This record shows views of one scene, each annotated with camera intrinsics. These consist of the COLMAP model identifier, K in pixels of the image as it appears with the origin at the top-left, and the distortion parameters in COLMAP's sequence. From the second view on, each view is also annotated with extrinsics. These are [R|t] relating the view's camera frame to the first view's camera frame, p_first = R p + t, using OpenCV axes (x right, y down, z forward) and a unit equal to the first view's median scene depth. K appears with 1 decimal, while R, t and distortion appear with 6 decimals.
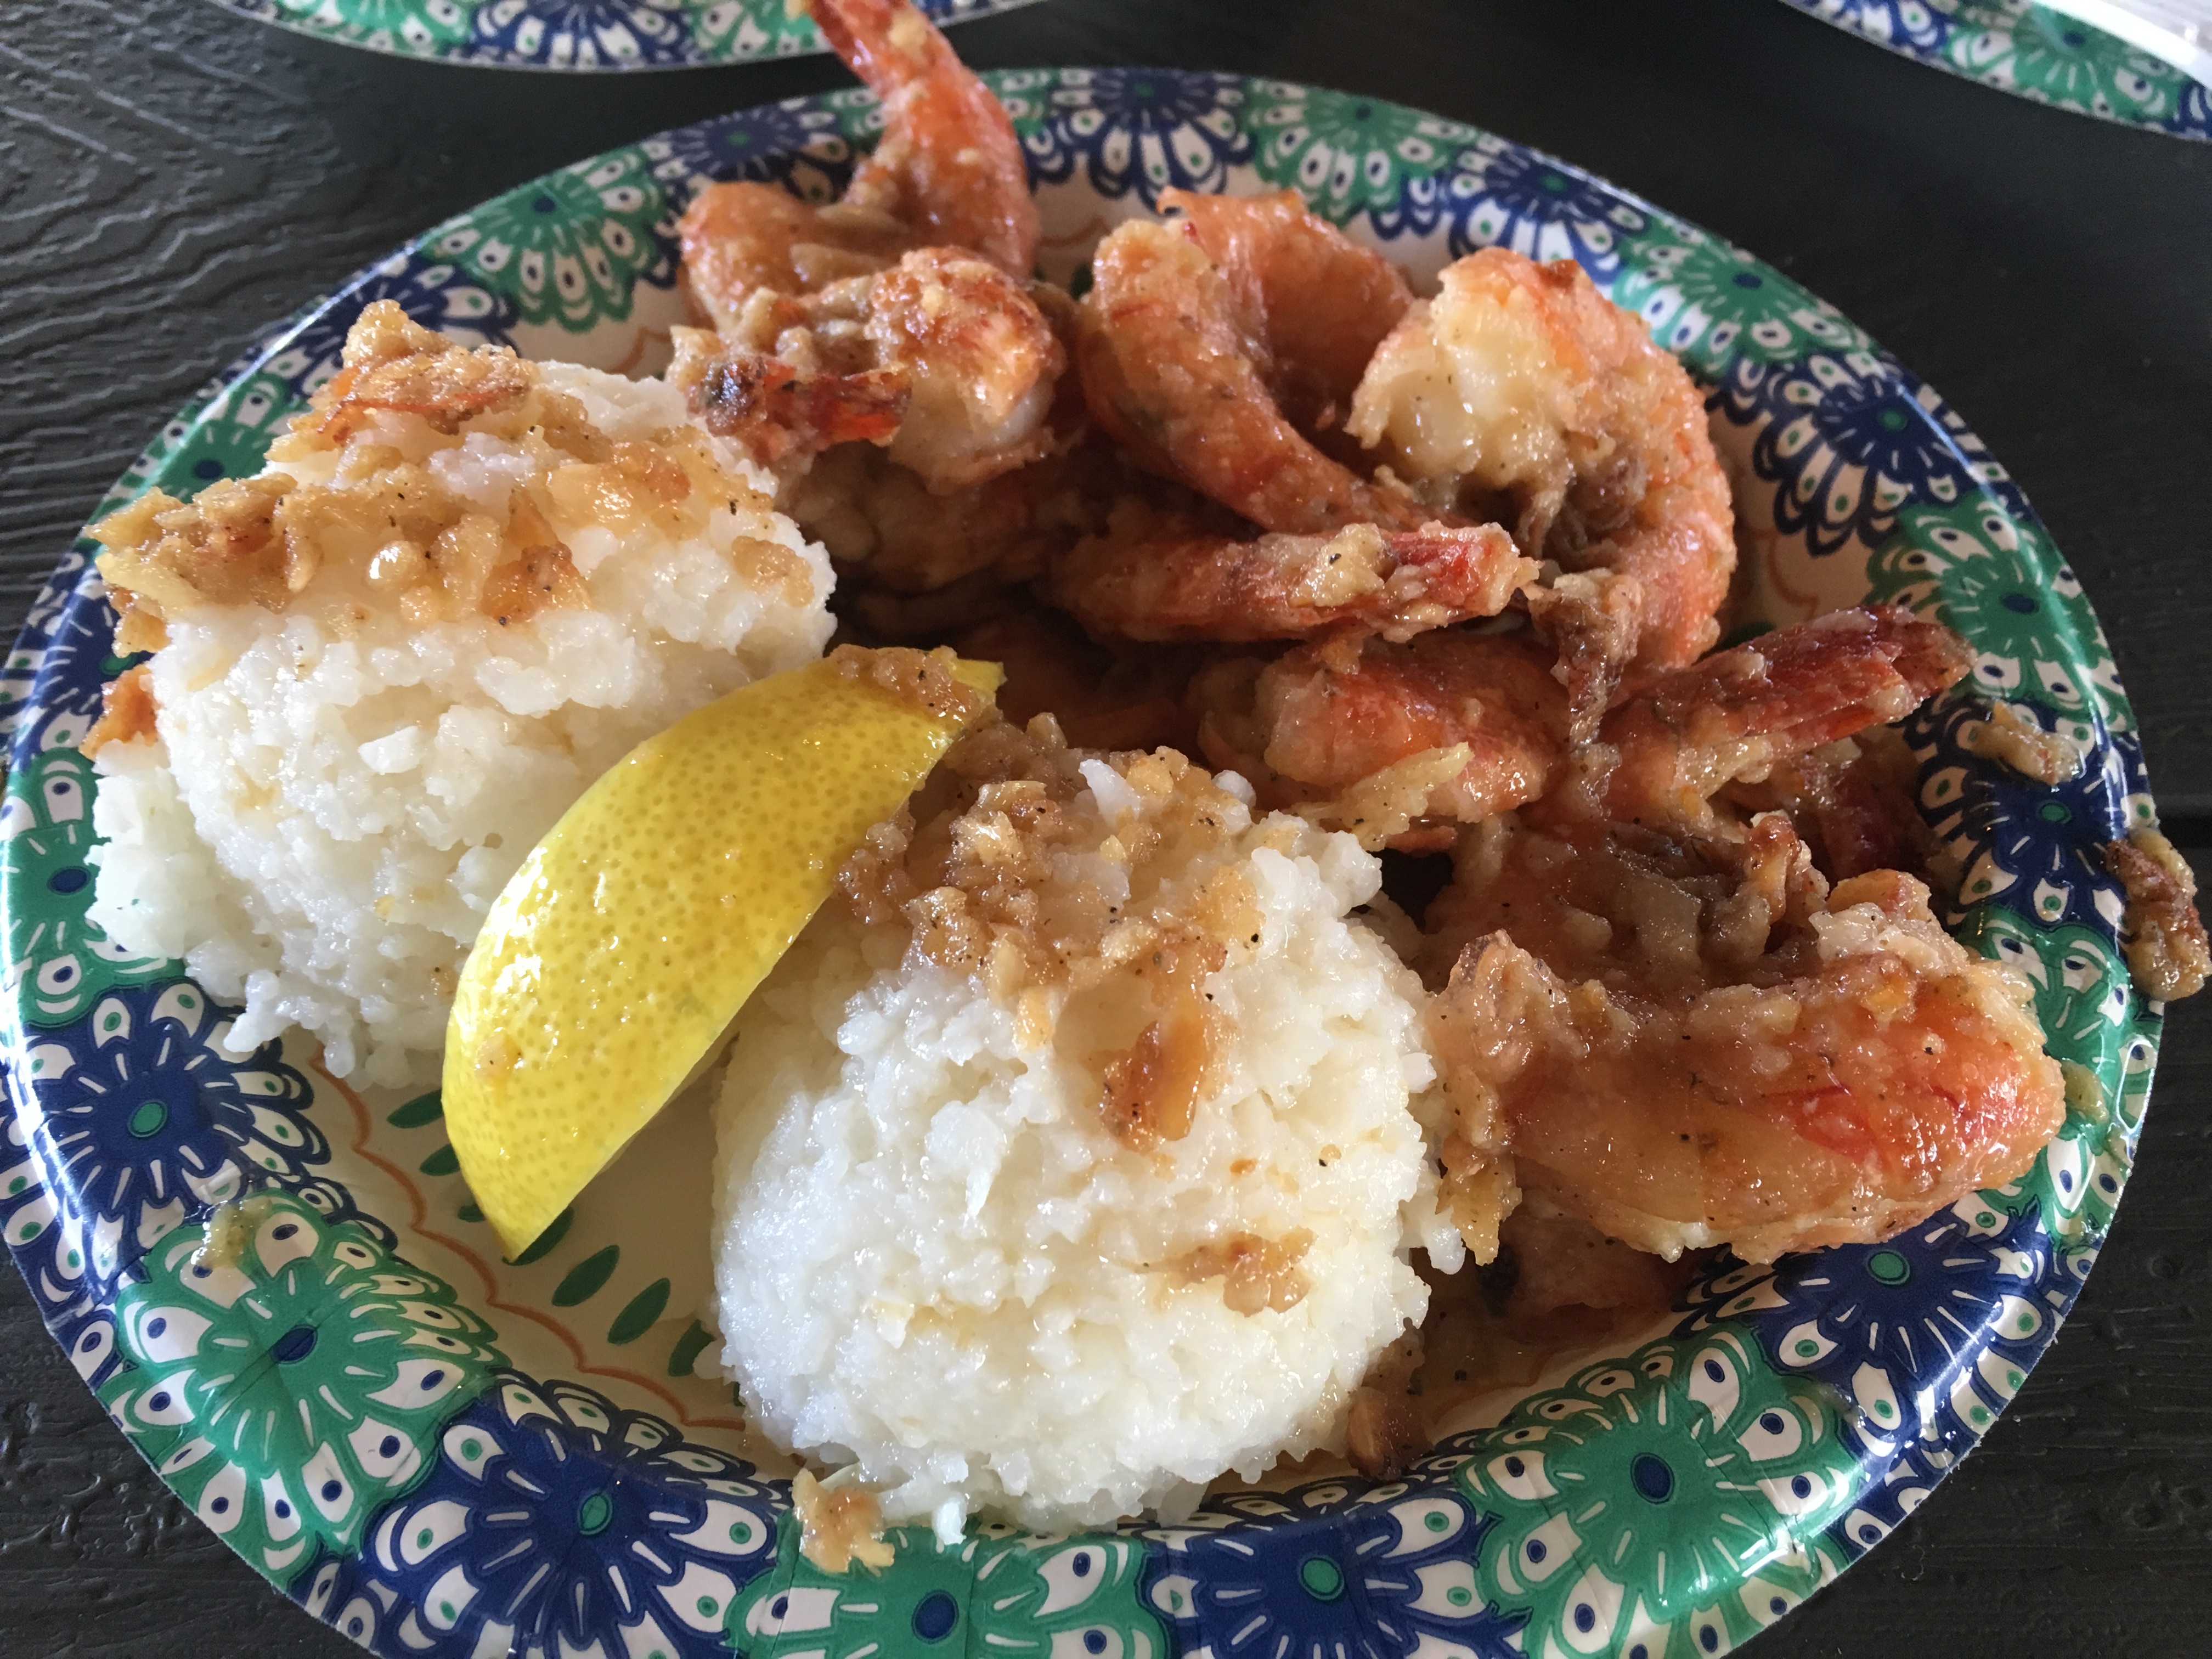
lens RADIAL K [[1945.3, 0, 1106.0], [0, 1945.3, 829.5], [0, 0, 1]] dist [0.068767, -0.131586]
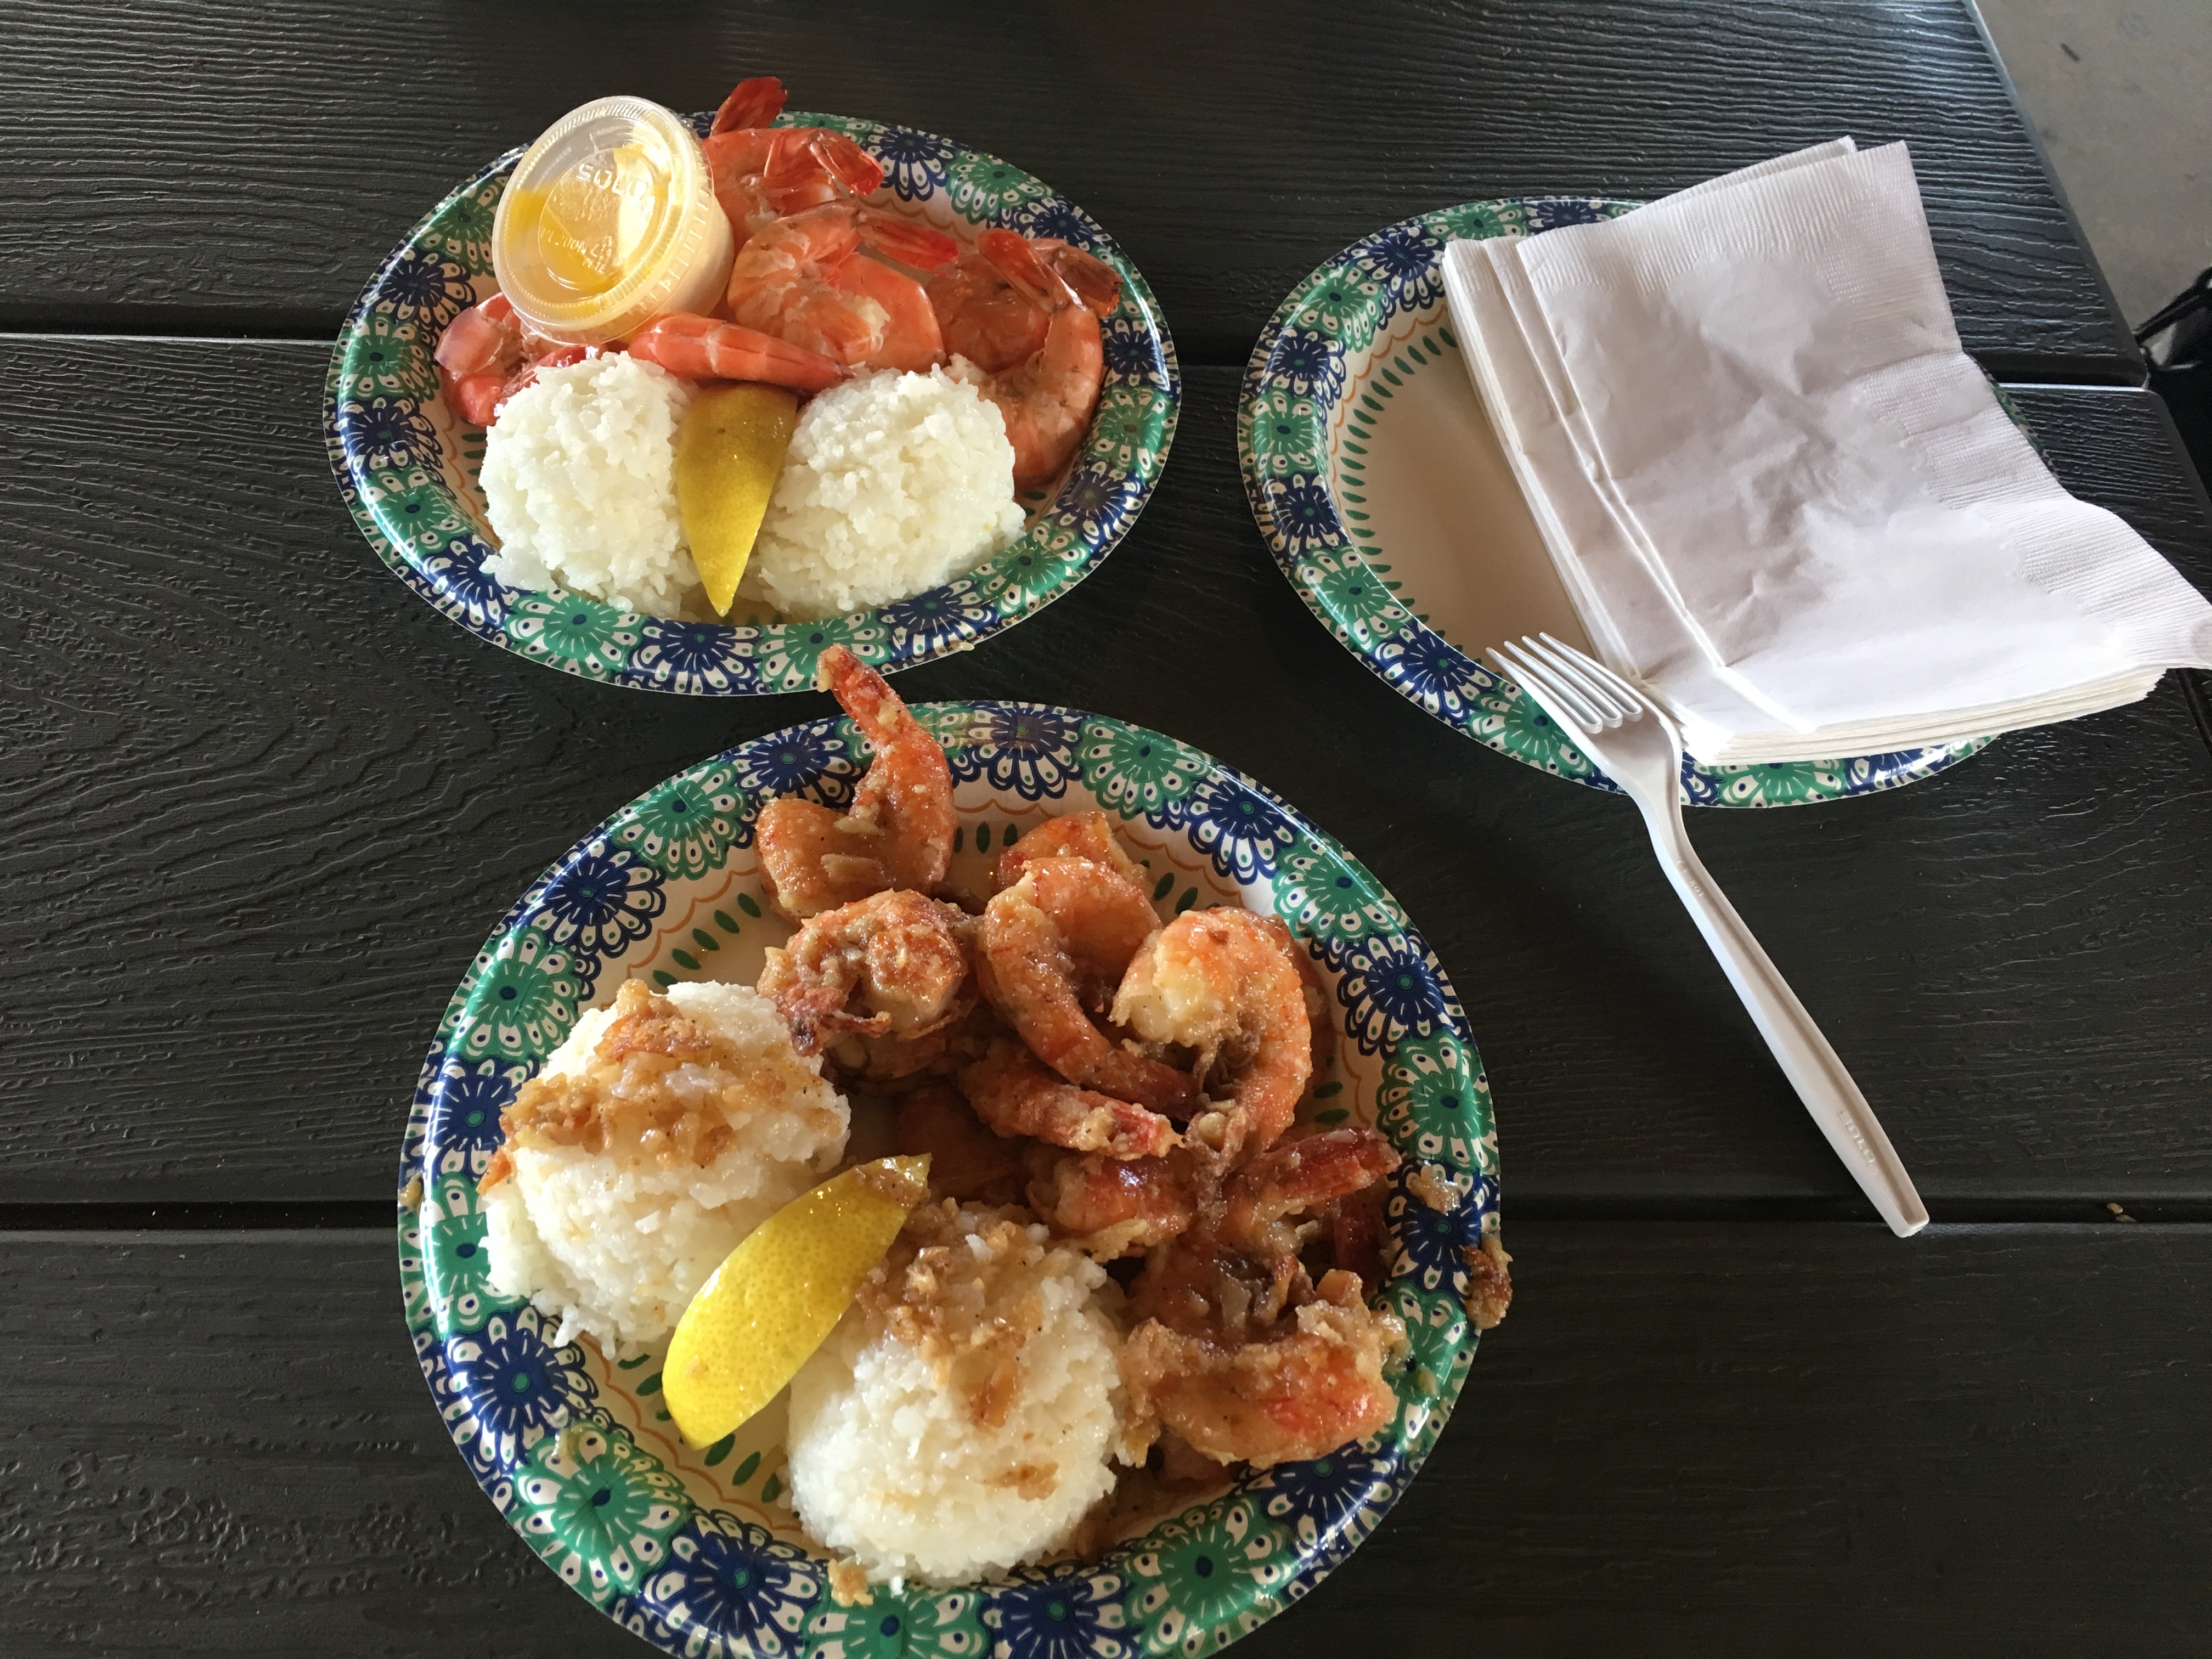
lens RADIAL K [[1873.3, 0, 1106.0], [0, 1873.3, 829.5], [0, 0, 1]] dist [0.065075, -0.076661]
pose [[0.998499, 0.030582, 0.045429, 0.033461], [-0.032084, 0.998950, 0.032717, -0.546966], [-0.044381, -0.034126, 0.998432, -1.069137]]
